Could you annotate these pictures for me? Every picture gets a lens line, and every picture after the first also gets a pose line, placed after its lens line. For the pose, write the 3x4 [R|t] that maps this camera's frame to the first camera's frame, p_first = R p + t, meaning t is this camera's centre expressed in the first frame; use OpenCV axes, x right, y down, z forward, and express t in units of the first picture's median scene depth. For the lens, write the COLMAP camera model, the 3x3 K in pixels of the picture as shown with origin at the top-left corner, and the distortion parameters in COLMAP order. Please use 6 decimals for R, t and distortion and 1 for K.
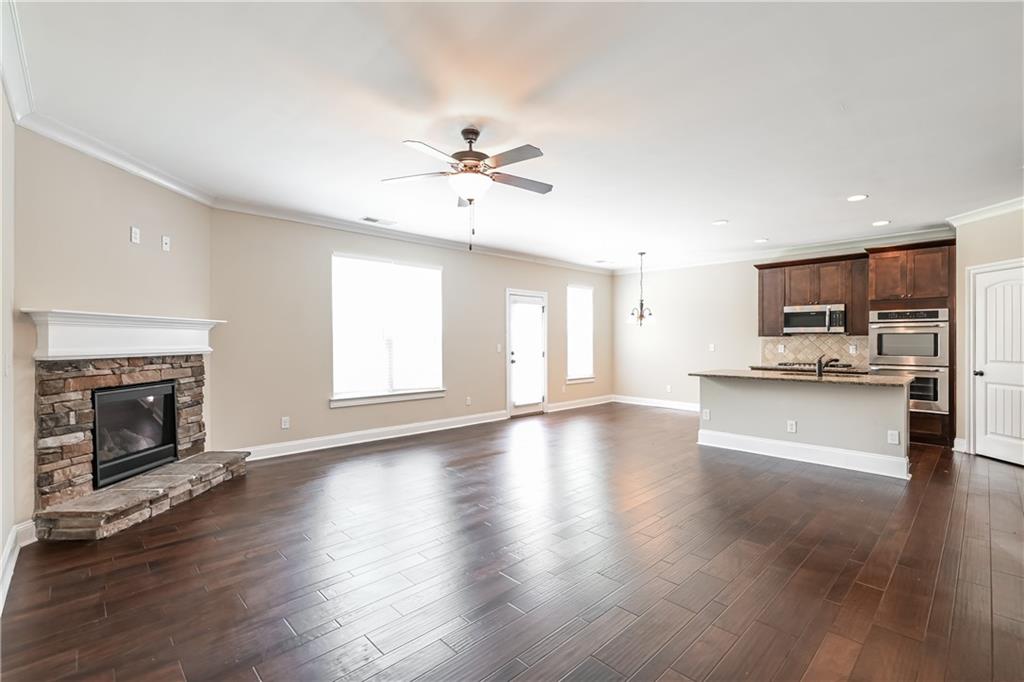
lens RADIAL K [[454.8, 0, 514.3], [0, 454.8, 336.6], [0, 0, 1]] dist [-0.003556, -0.000457]
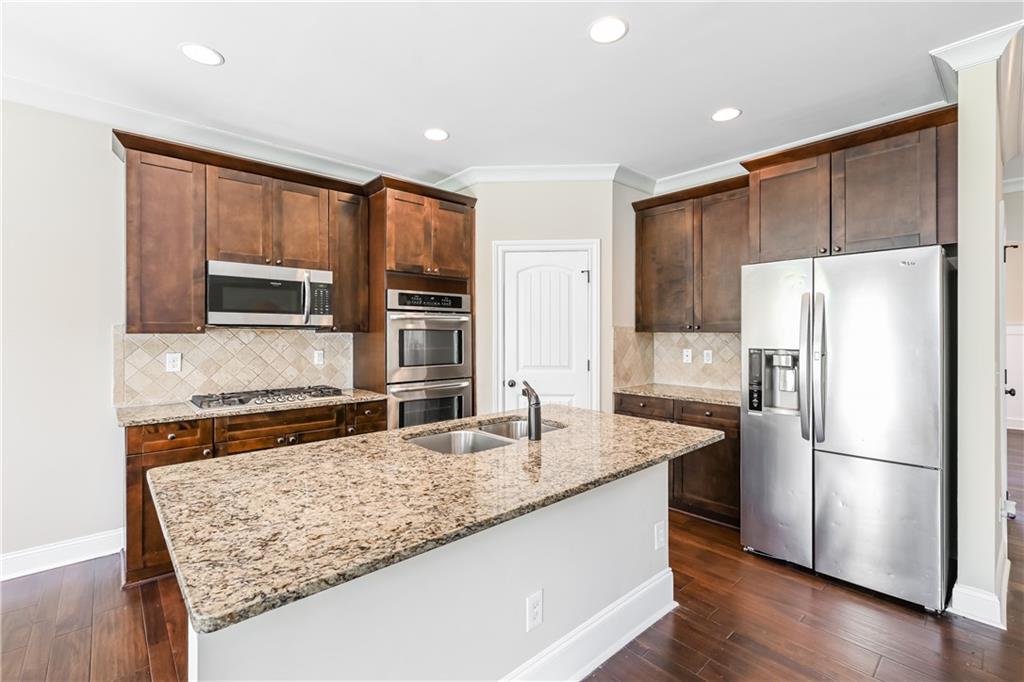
lens RADIAL K [[454.8, 0, 514.3], [0, 454.8, 336.6], [0, 0, 1]] dist [-0.003556, -0.000457]
pose [[0.039163, -0.007368, 0.999206, 0.173368], [-0.008257, 0.999936, 0.007697, -0.002460], [-0.999199, -0.008552, 0.039100, 0.621346]]
